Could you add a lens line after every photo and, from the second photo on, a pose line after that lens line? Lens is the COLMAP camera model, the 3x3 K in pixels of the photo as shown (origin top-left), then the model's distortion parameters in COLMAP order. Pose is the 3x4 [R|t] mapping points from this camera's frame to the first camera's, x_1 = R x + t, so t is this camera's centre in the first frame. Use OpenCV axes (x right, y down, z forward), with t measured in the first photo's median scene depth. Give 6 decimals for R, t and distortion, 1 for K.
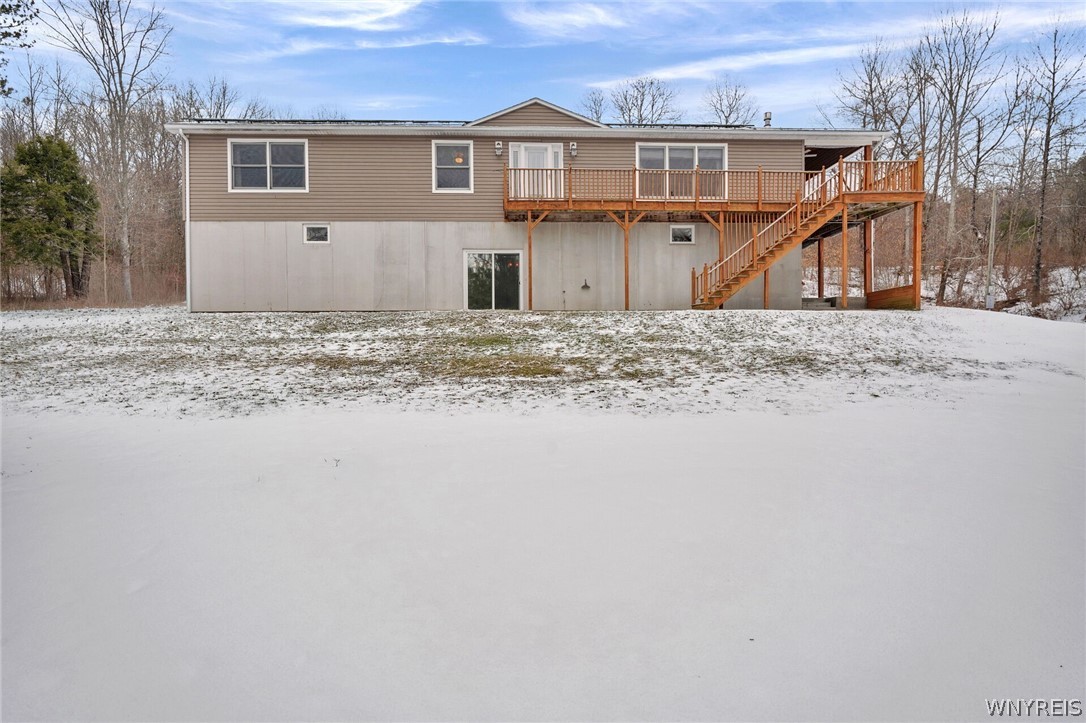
lens RADIAL K [[556.6, 0, 542.9], [0, 556.6, 365.7], [0, 0, 1]] dist [-0.004225, -0.000725]
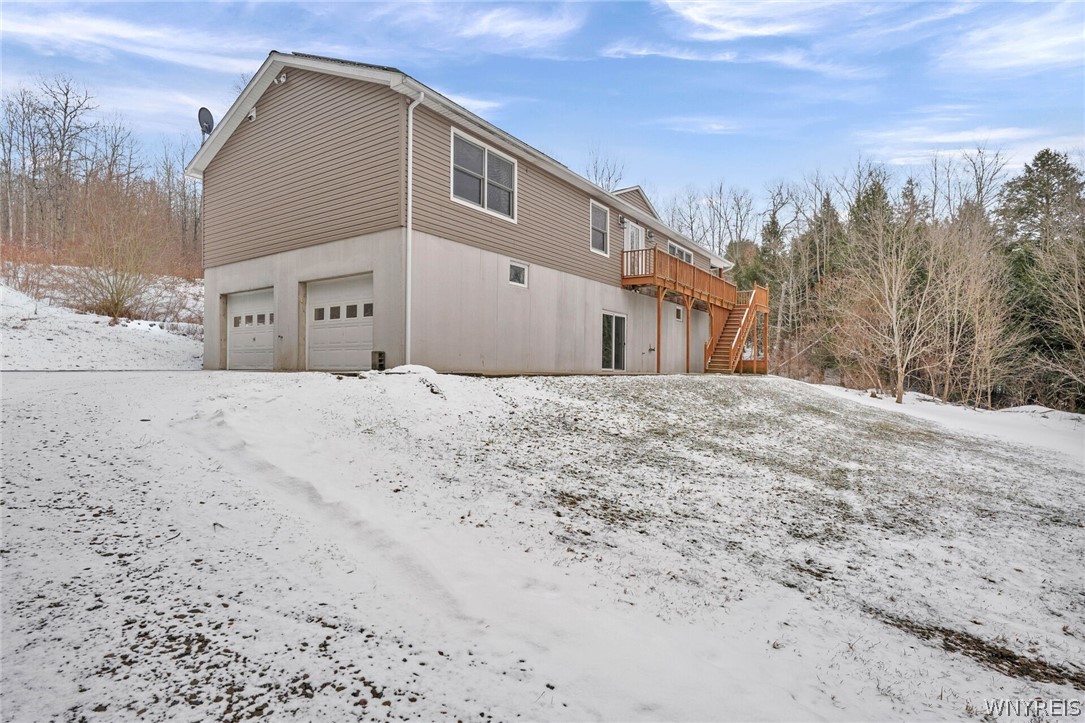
lens RADIAL K [[556.1, 0, 542.3], [0, 556.1, 364.4], [0, 0, 1]] dist [-0.004225, -0.000725]
pose [[0.599454, 0.020236, 0.800154, -1.057143], [-0.008752, 0.999786, -0.018728, -0.085117], [-0.800362, 0.004224, 0.599503, 0.467213]]
